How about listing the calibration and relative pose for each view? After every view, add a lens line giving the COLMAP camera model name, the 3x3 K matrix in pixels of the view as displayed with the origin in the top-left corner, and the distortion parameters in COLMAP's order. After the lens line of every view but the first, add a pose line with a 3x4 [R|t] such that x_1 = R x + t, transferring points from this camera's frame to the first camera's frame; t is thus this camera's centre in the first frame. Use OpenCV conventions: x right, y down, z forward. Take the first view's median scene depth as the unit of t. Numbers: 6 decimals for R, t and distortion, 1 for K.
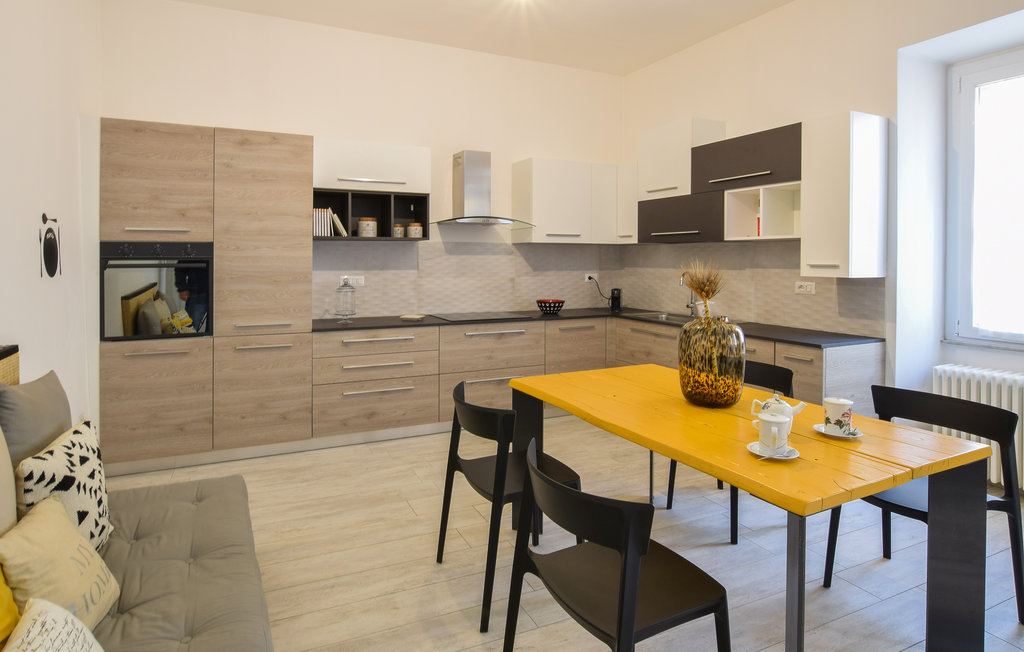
lens RADIAL K [[594.0, 0, 508.7], [0, 594.0, 258.5], [0, 0, 1]] dist [-0.005009, -0.000068]
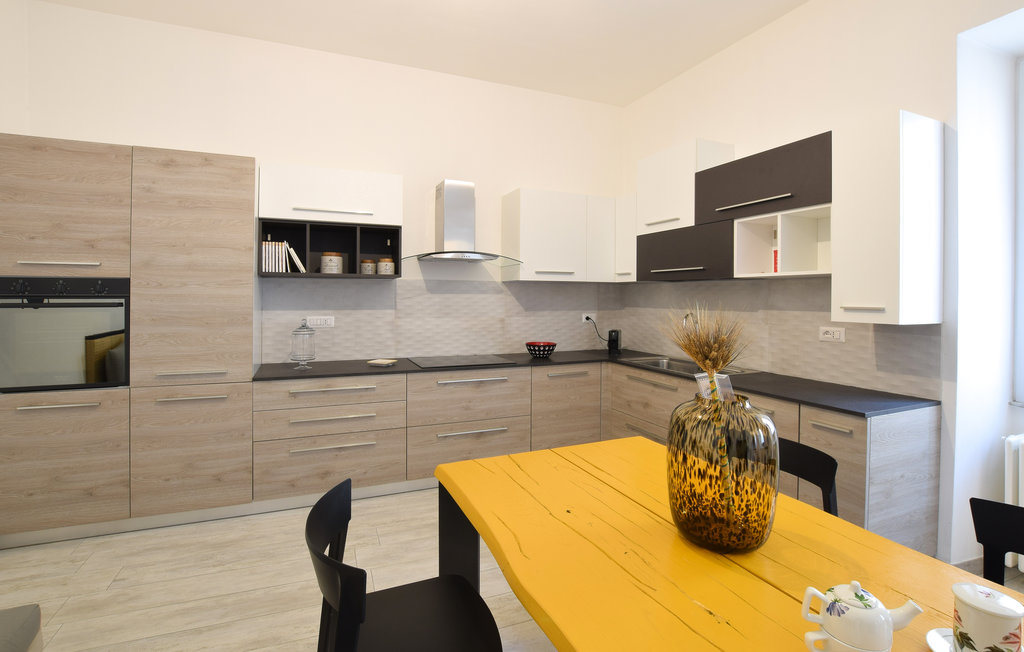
lens RADIAL K [[491.5, 0, 518.0], [0, 491.5, 294.3], [0, 0, 1]] dist [-0.023648, 0.000234]
pose [[0.998404, 0.002904, -0.056404, 0.094686], [-0.003175, 0.999984, -0.004719, -0.002140], [0.056389, 0.004891, 0.998397, 0.286261]]
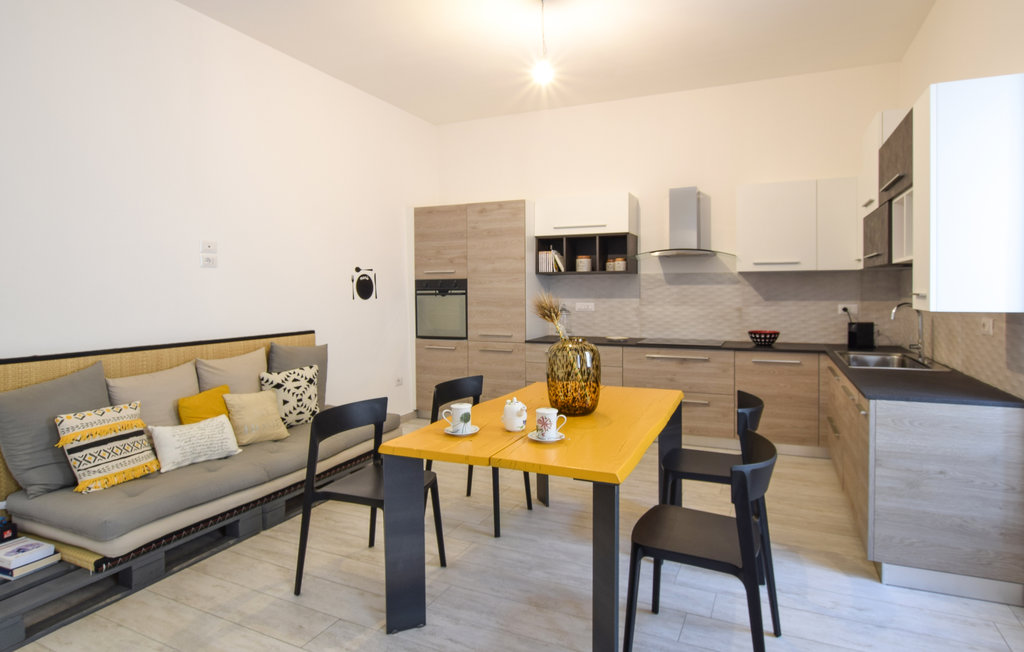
lens RADIAL K [[603.7, 0, 513.3], [0, 603.7, 301.5], [0, 0, 1]] dist [-0.005292, -0.000342]
pose [[0.620511, 0.010496, -0.784127, 0.705267], [0.005772, 0.999822, 0.017951, 0.003411], [0.784176, -0.015665, 0.620340, 0.106638]]
